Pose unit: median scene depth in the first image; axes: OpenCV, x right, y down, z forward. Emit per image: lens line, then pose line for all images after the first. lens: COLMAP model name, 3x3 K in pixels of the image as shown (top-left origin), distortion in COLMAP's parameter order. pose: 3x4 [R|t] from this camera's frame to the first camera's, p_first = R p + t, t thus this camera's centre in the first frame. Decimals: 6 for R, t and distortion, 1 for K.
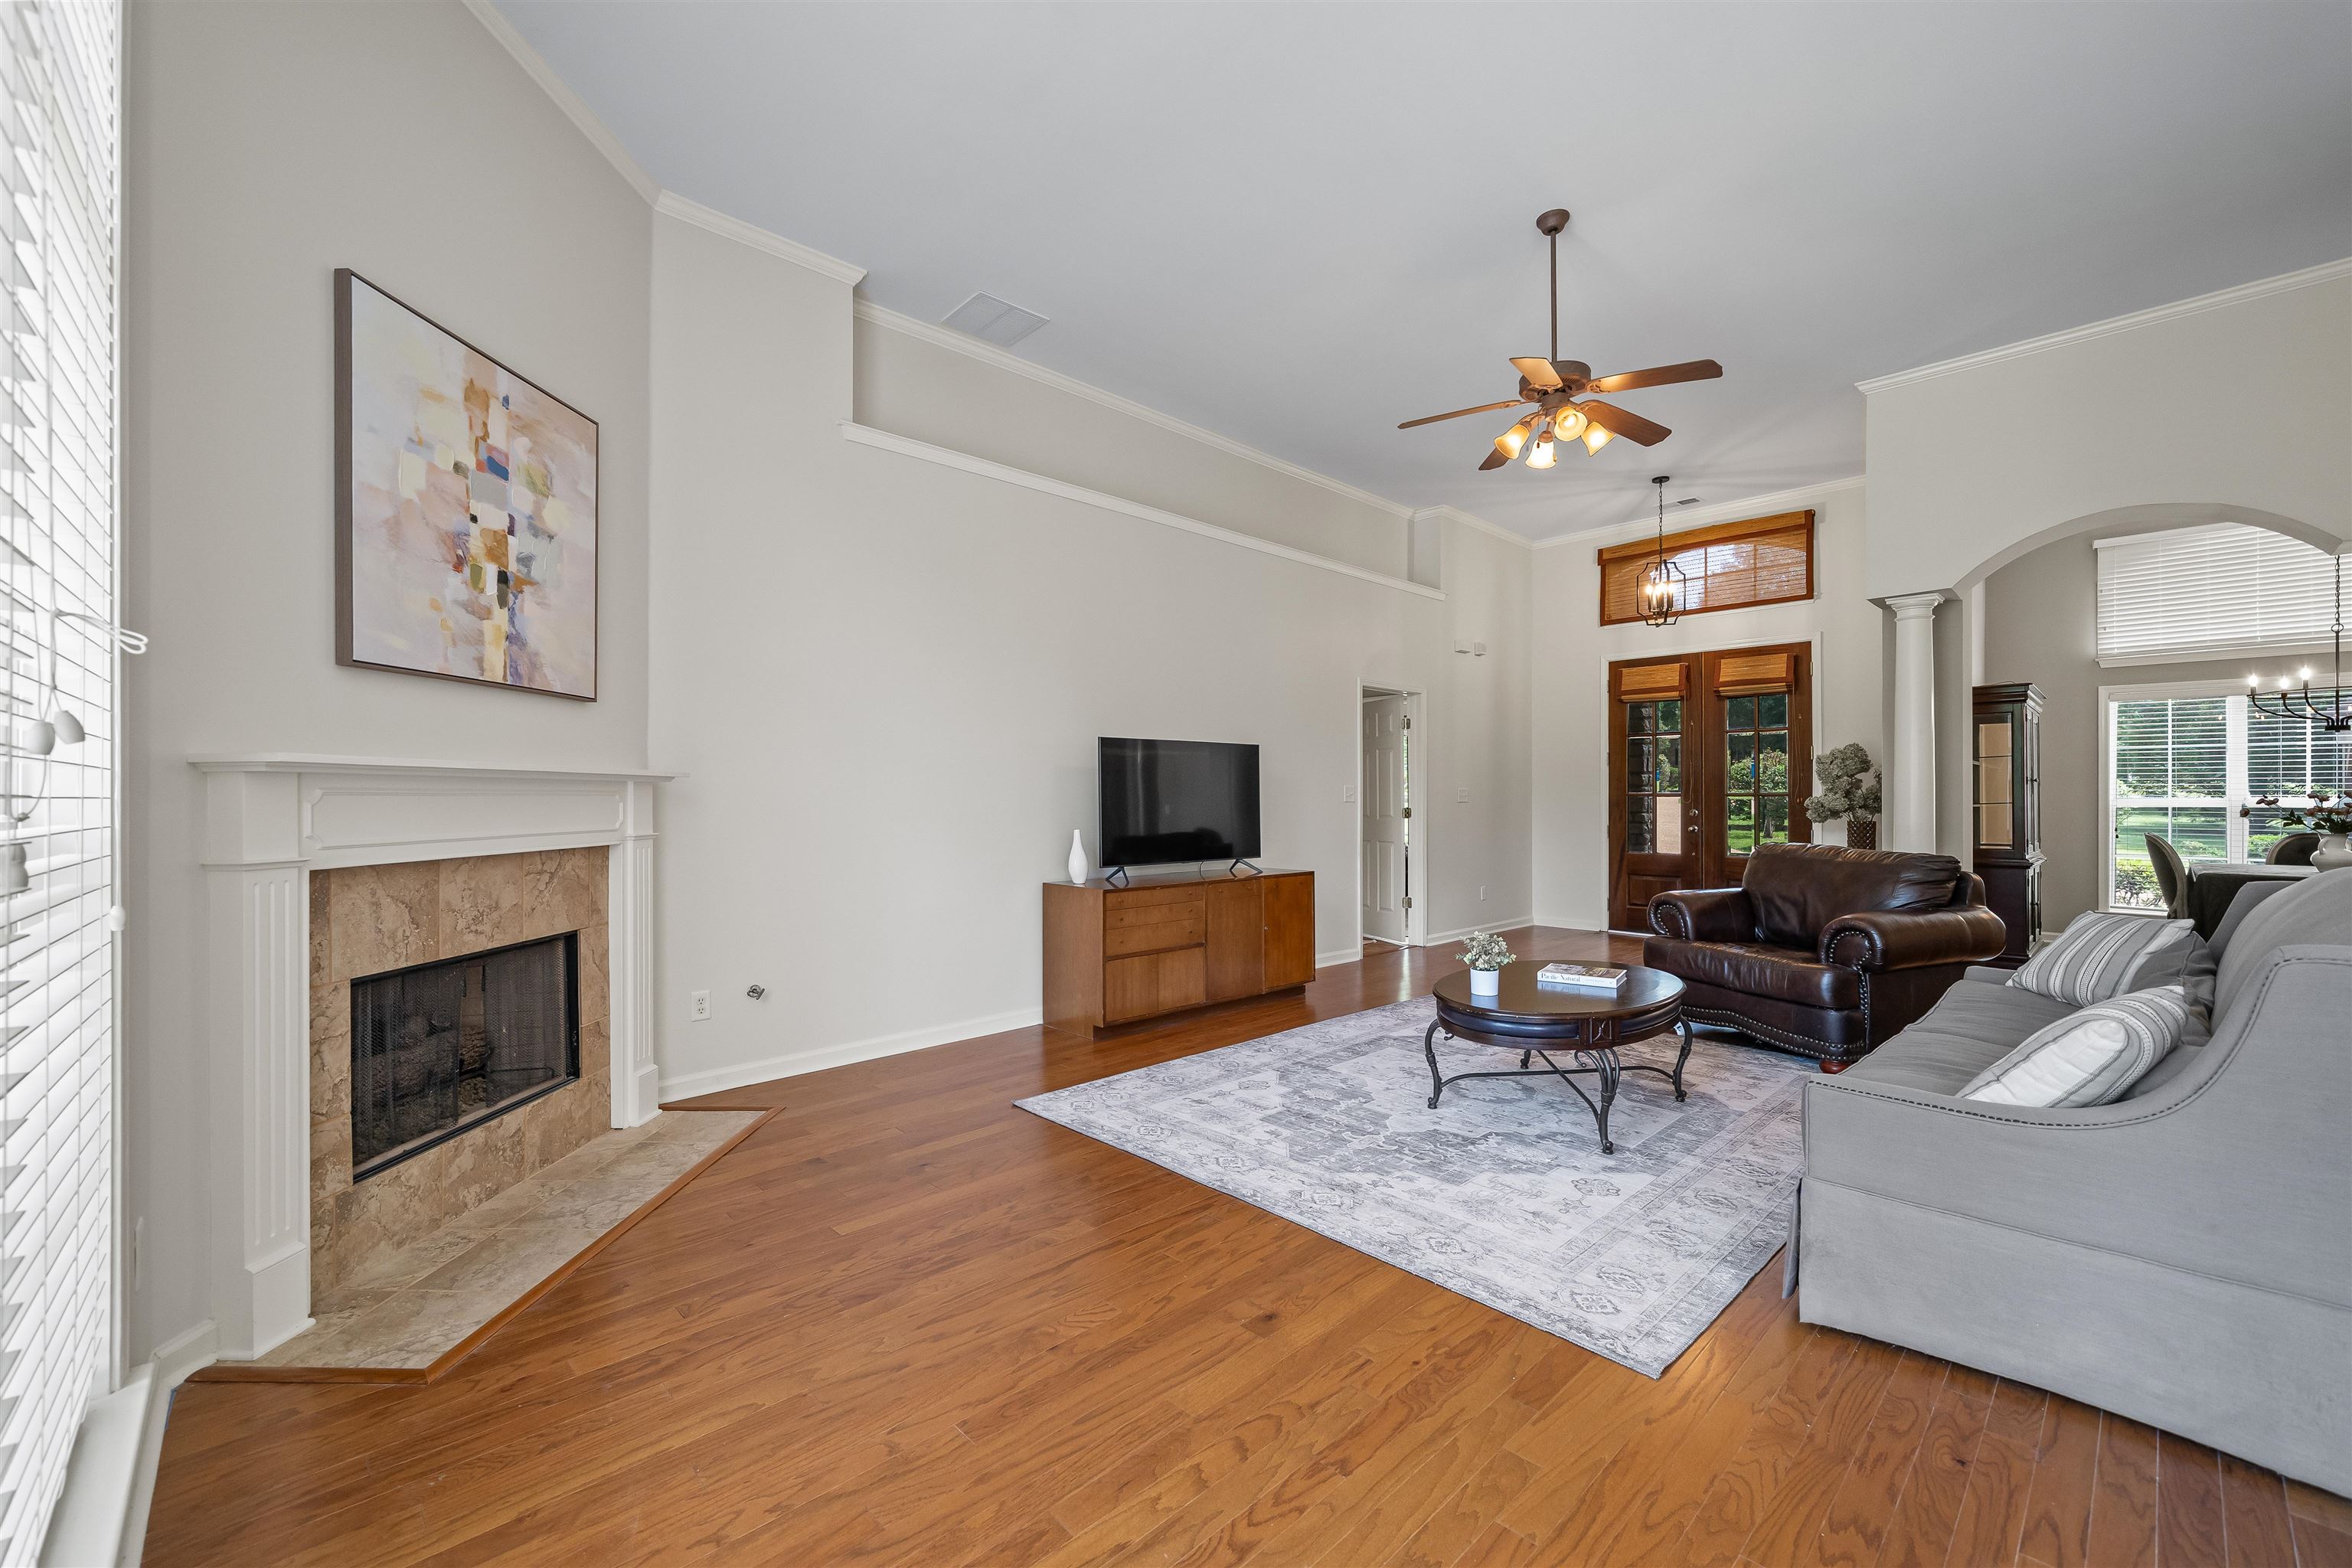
lens RADIAL K [[932.8, 0, 1161.2], [0, 932.8, 799.8], [0, 0, 1]] dist [-0.001828, -0.000199]
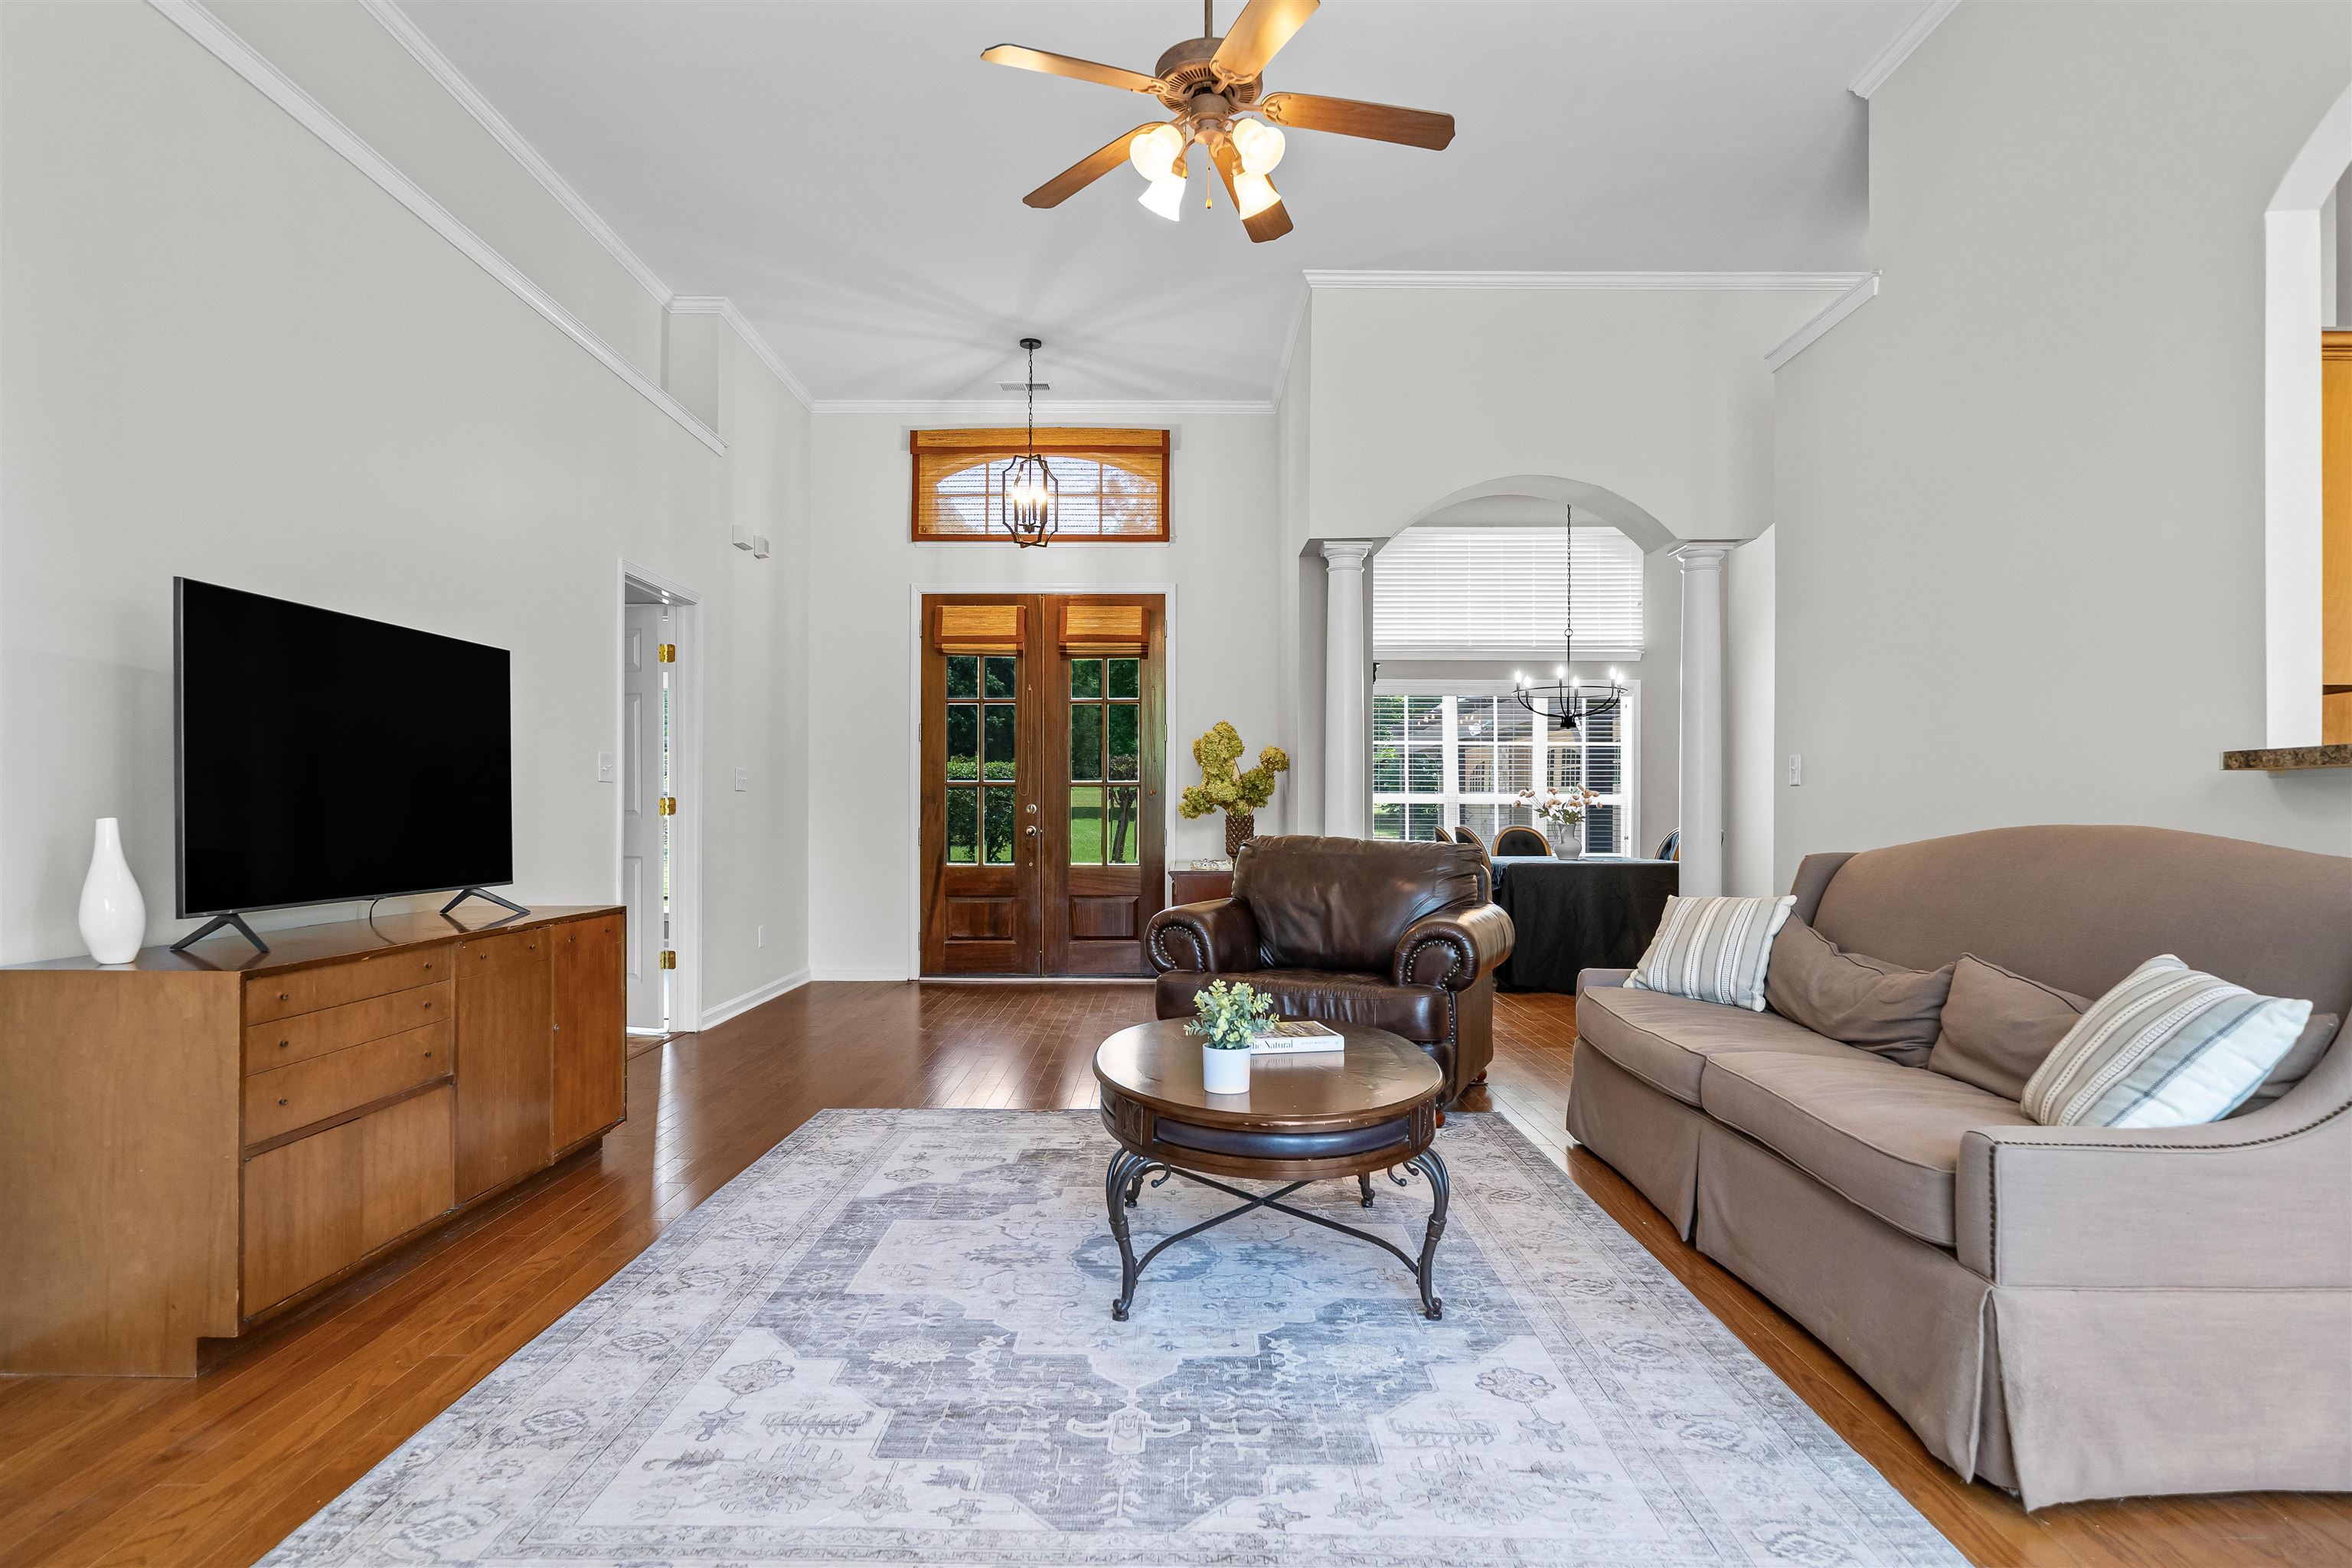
lens RADIAL K [[1295.4, 0, 1139.3], [0, 1295.4, 805.9], [0, 0, 1]] dist [0.001163, 0.000072]
pose [[0.694989, 0.006646, 0.718990, -0.229327], [-0.001828, 0.999970, -0.007476, 0.039732], [-0.719018, 0.003881, 0.694980, 0.454653]]
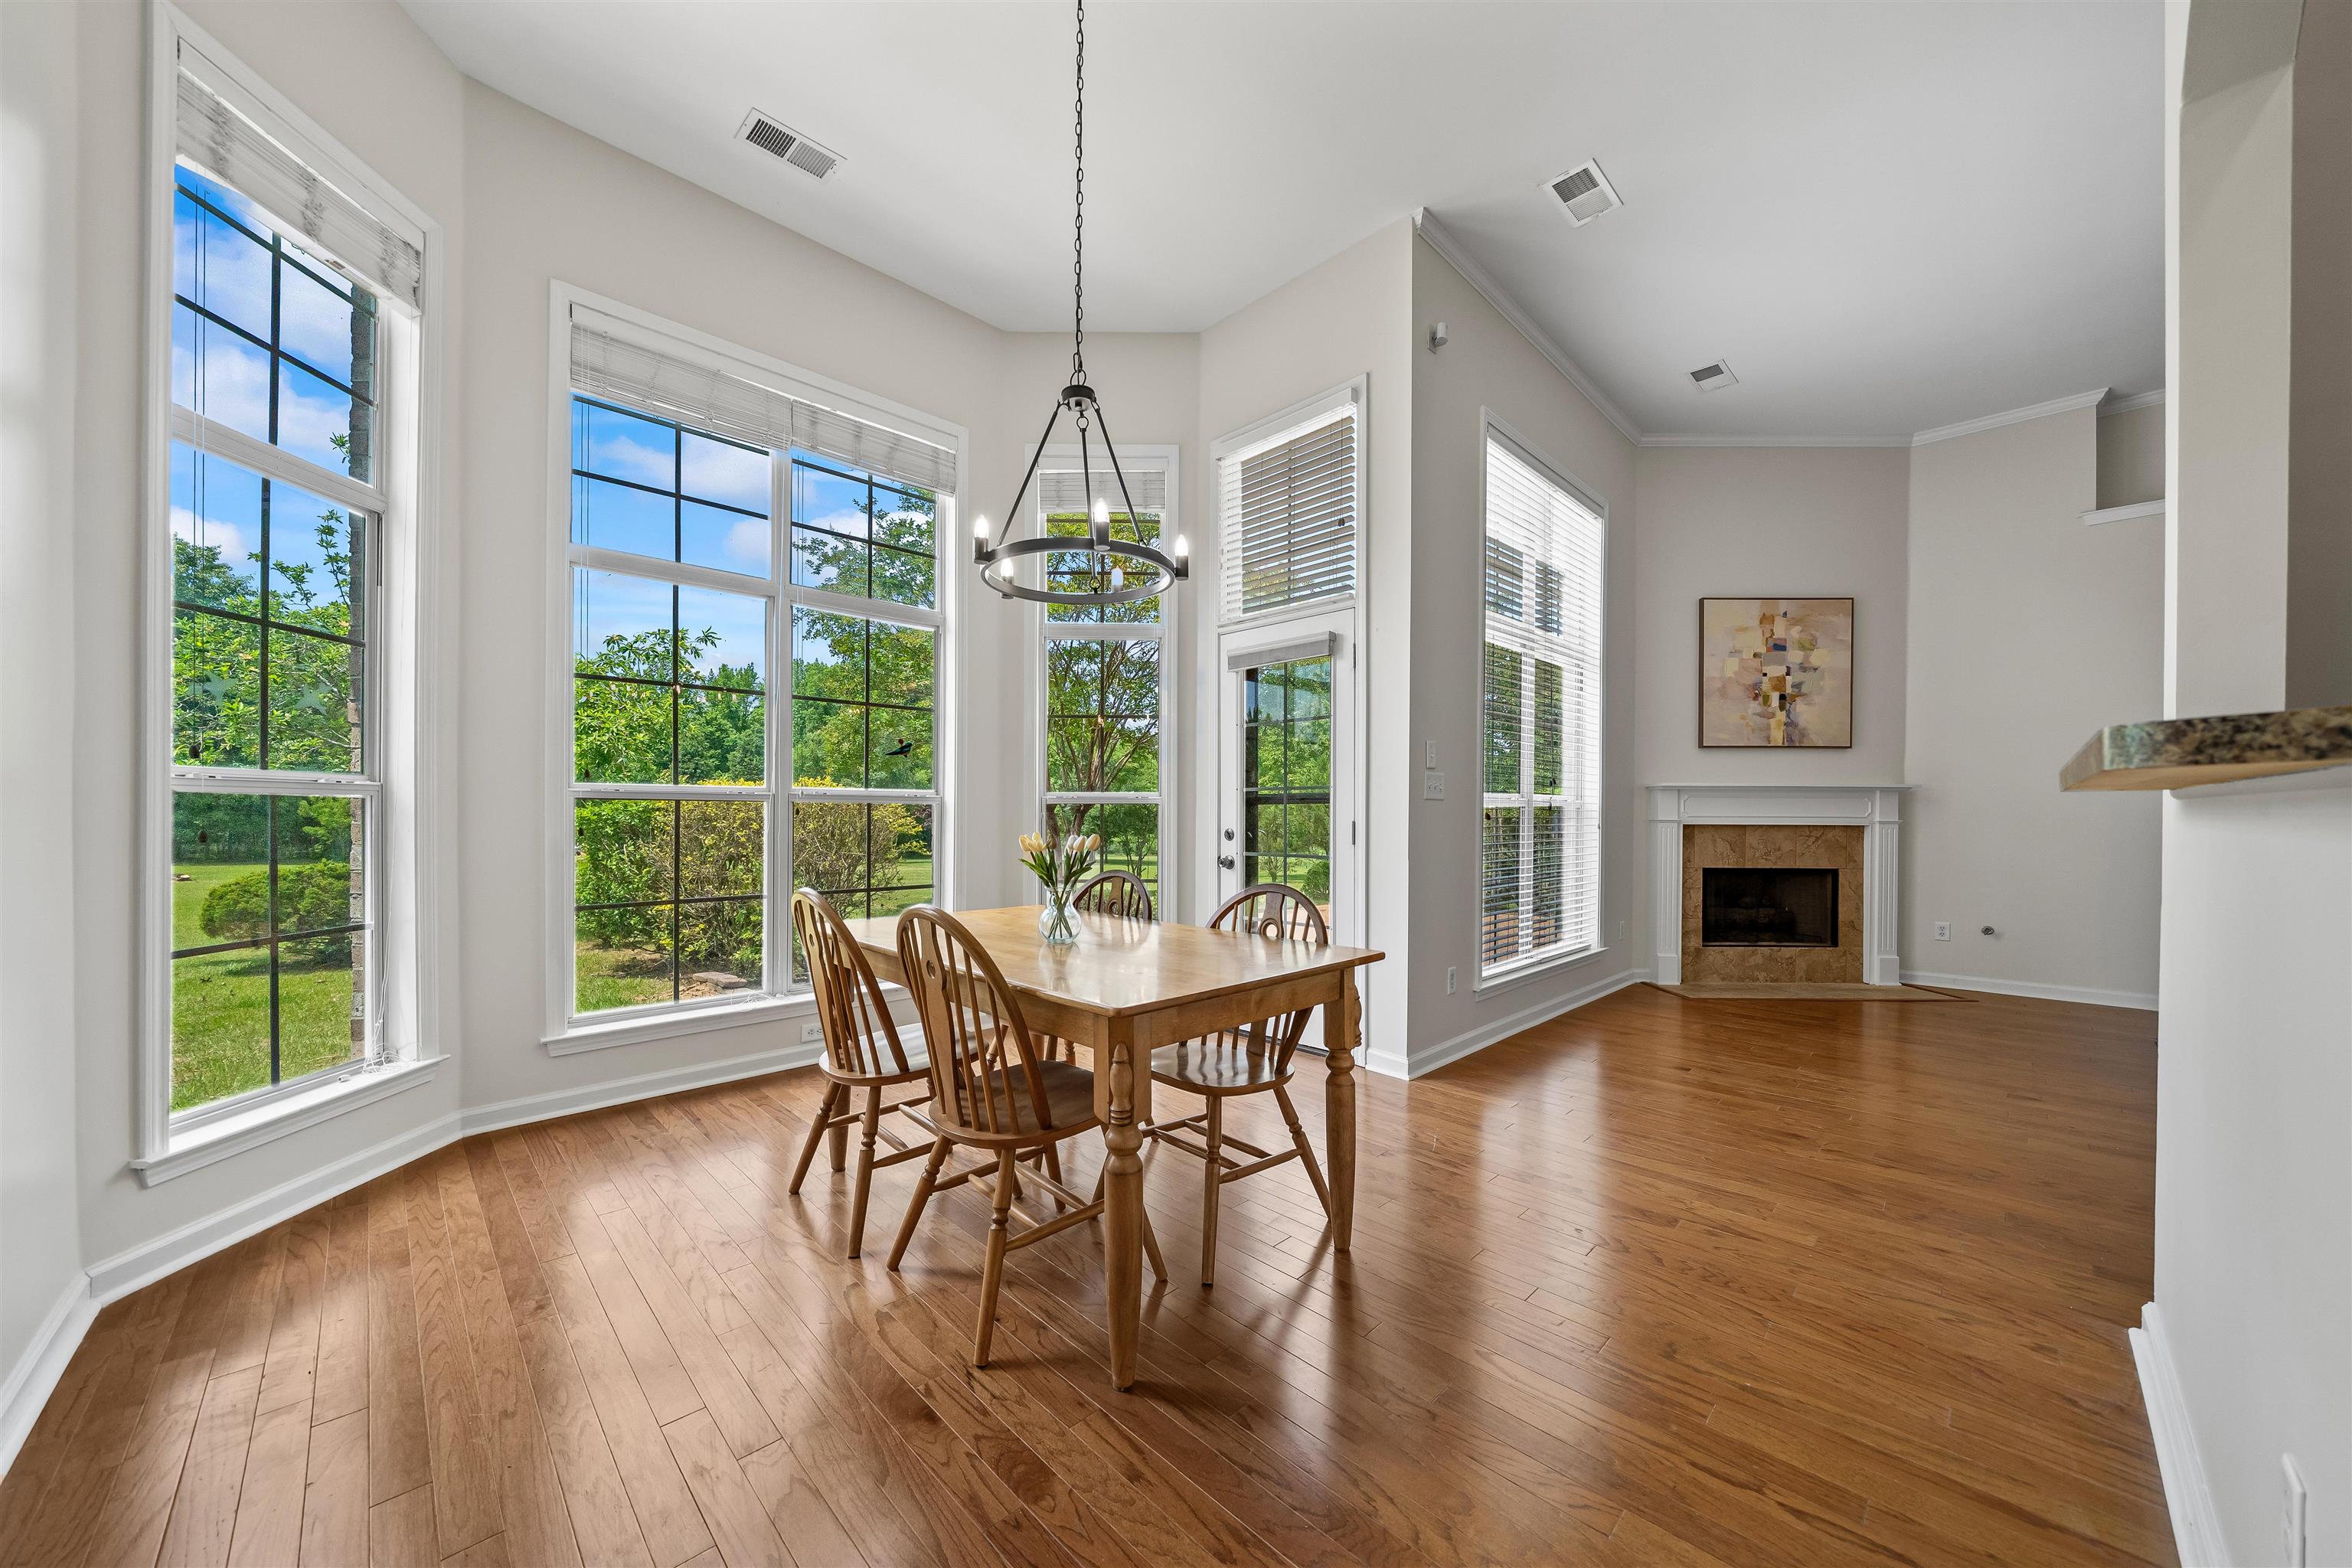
lens RADIAL K [[854.3, 0, 1166.9], [0, 854.3, 807.5], [0, 0, 1]] dist [0.000221, 0.000034]
pose [[0.012107, 0.005652, -0.999911, 0.962129], [-0.009125, 0.999943, 0.005542, 0.015000], [0.999885, 0.009057, 0.012158, -0.341776]]
